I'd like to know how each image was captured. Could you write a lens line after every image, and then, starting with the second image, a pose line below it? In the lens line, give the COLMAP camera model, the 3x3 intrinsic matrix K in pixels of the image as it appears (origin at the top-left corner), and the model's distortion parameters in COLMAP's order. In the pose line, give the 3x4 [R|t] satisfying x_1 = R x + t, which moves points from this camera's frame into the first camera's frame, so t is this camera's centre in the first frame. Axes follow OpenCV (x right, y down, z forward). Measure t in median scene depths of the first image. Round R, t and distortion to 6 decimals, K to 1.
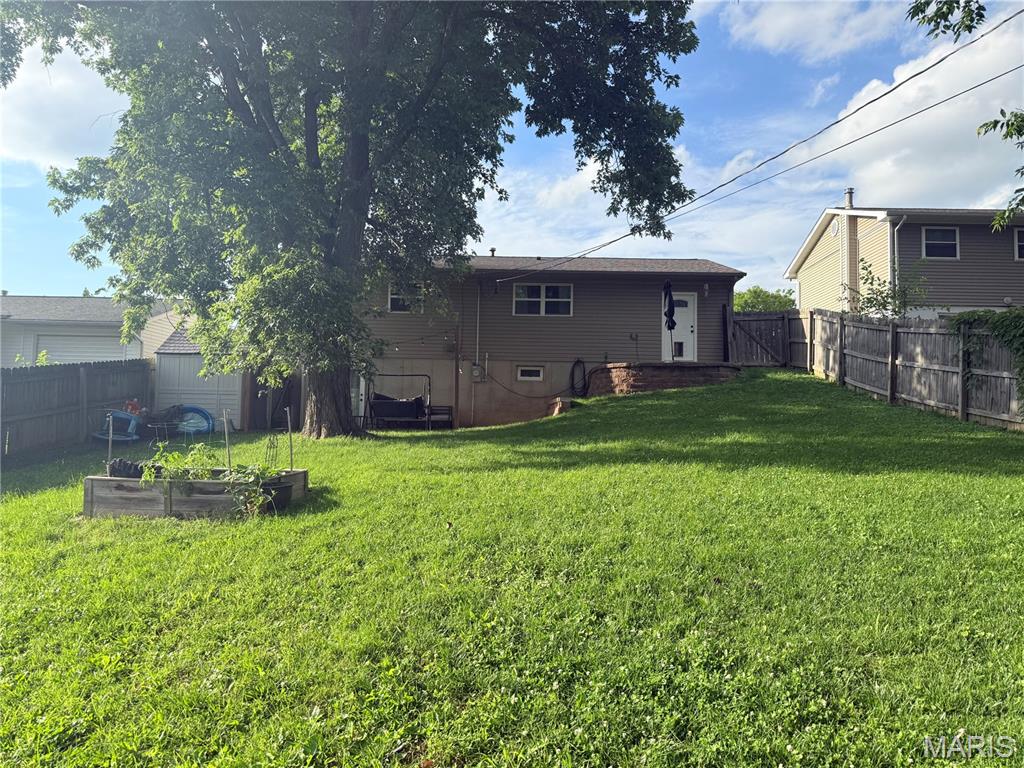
lens RADIAL K [[710.4, 0, 512.3], [0, 710.4, 381.3], [0, 0, 1]] dist [0.023006, -0.034149]
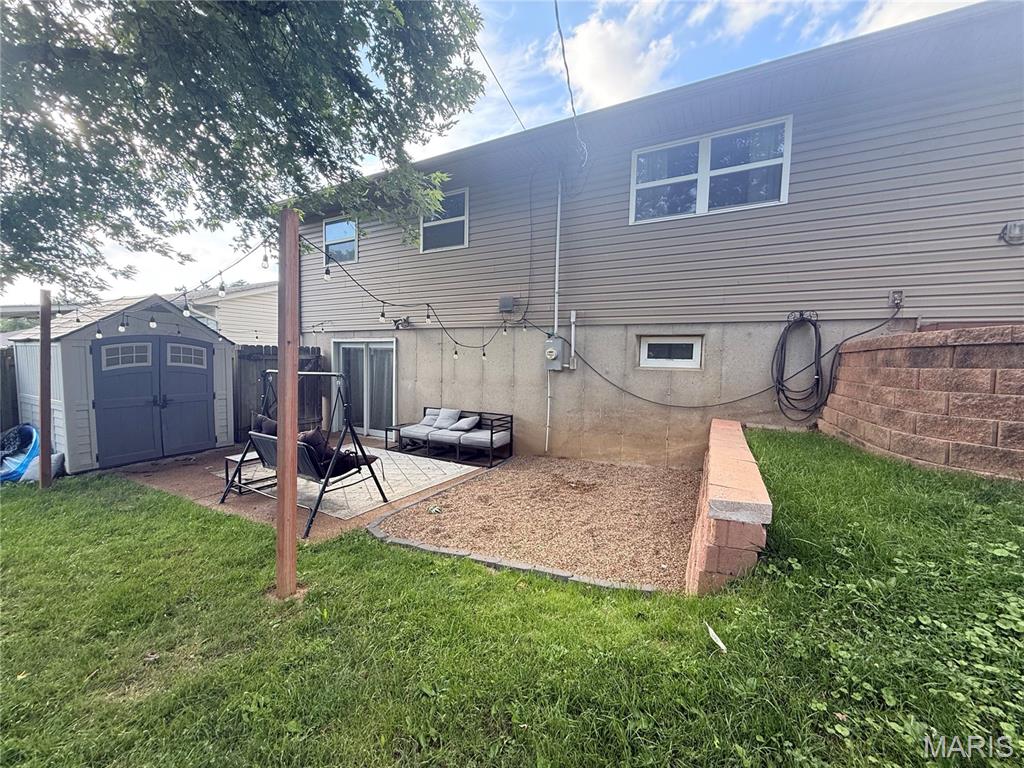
lens RADIAL K [[407.0, 0, 509.9], [0, 407.0, 386.8], [0, 0, 1]] dist [-0.009854, 0.000809]
pose [[0.876772, 0.032195, -0.479828, 0.655861], [0.004474, 0.997167, 0.075081, -0.102328], [0.480886, -0.067976, 0.874144, 7.808930]]
